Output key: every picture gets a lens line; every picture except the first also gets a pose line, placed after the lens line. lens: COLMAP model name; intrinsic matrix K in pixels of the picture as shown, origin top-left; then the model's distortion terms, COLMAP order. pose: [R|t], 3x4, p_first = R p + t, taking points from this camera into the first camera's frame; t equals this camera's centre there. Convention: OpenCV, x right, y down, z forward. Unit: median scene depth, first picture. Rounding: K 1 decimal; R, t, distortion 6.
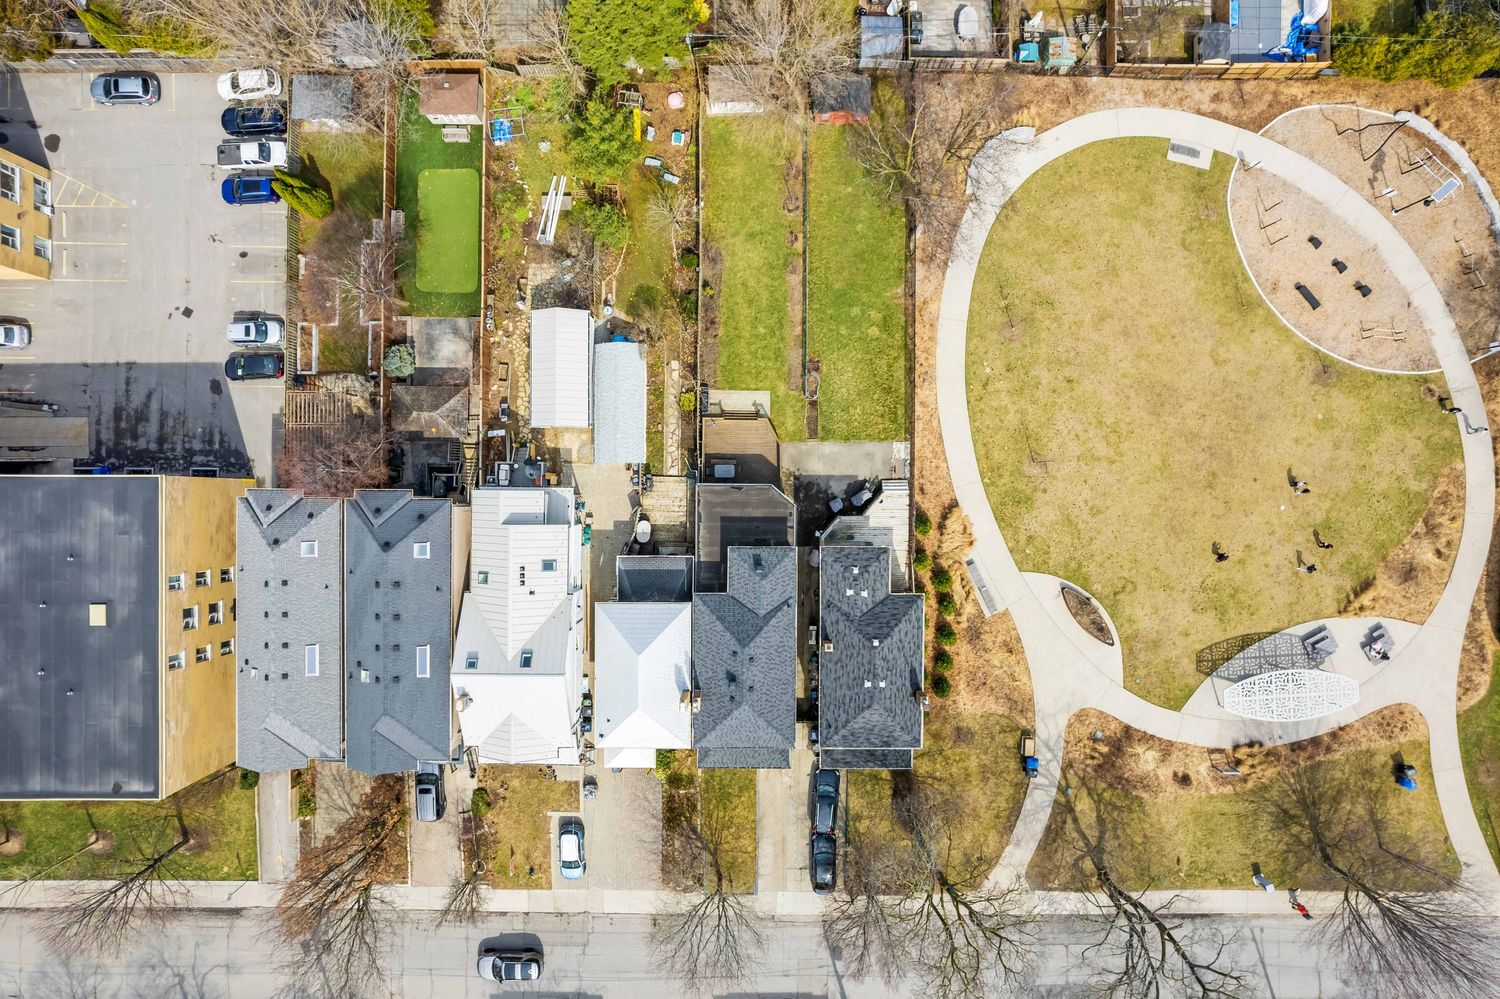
lens RADIAL K [[919.3, 0, 745.6], [0, 919.3, 491.5], [0, 0, 1]] dist [-0.076829, 0.054053]
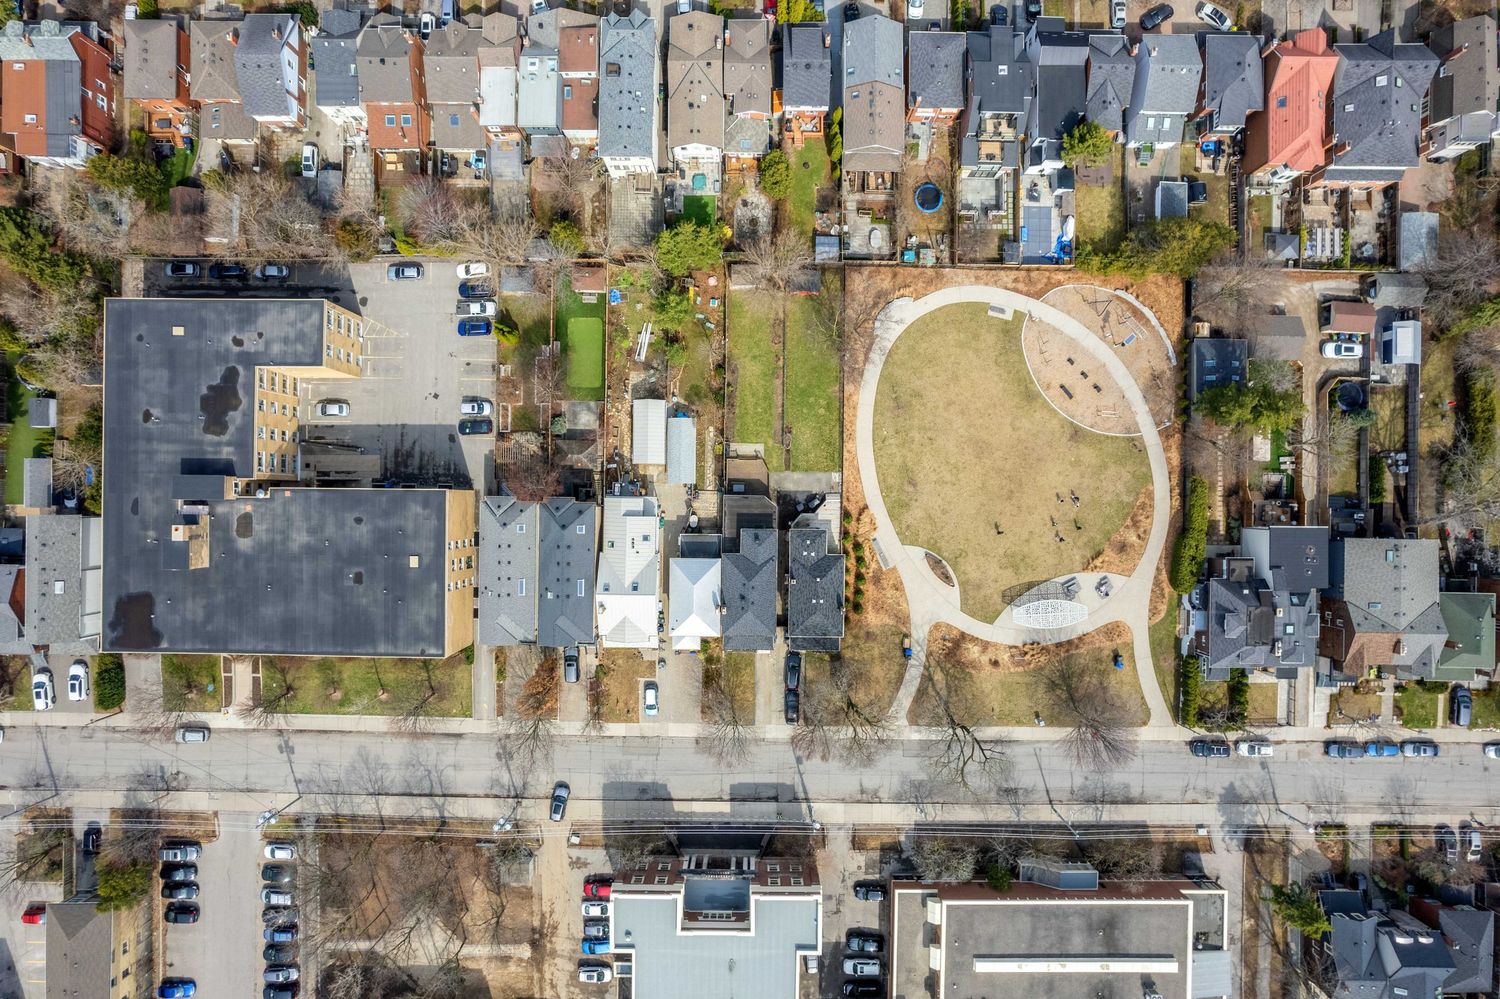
lens RADIAL K [[919.3, 0, 745.6], [0, 919.3, 491.5], [0, 0, 1]] dist [-0.076829, 0.054053]
pose [[0.999973, 0.007082, 0.002145, -0.012761], [-0.007078, 0.999973, -0.001768, -0.012286], [-0.002158, 0.001753, 0.999996, -0.809812]]
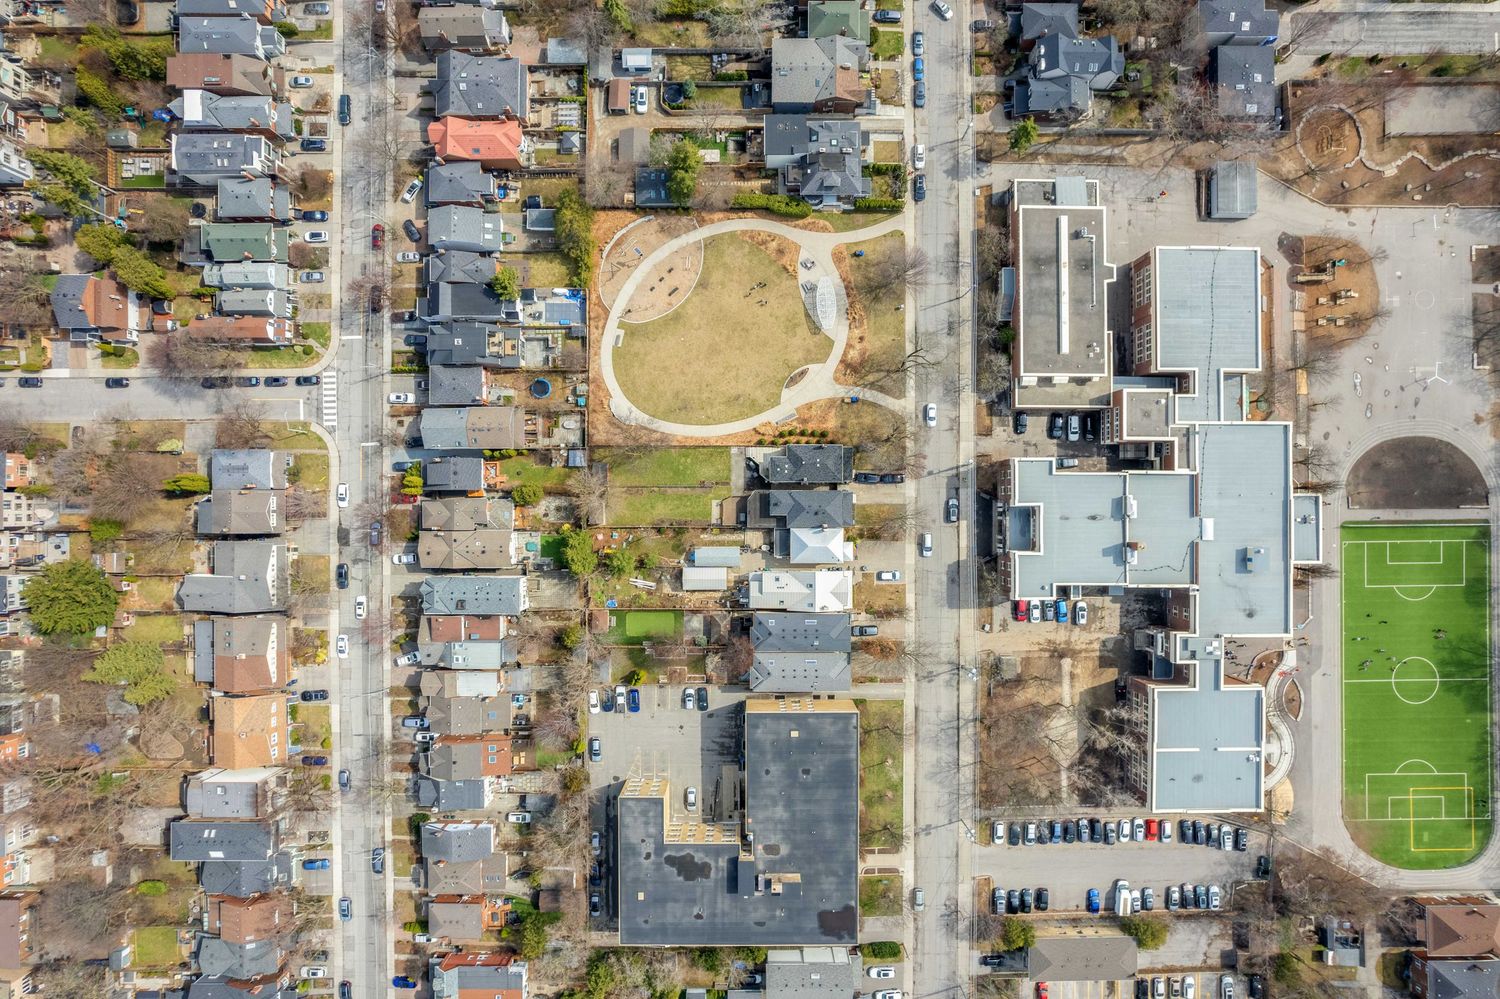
lens RADIAL K [[957.1, 0, 745.5], [0, 957.1, 511.2], [0, 0, 1]] dist [-0.084426, 0.073702]
pose [[-0.004491, -0.999966, 0.006886, -0.024577], [0.999987, -0.004474, 0.002521, -0.020134], [-0.002490, 0.006897, 0.999973, -1.743322]]
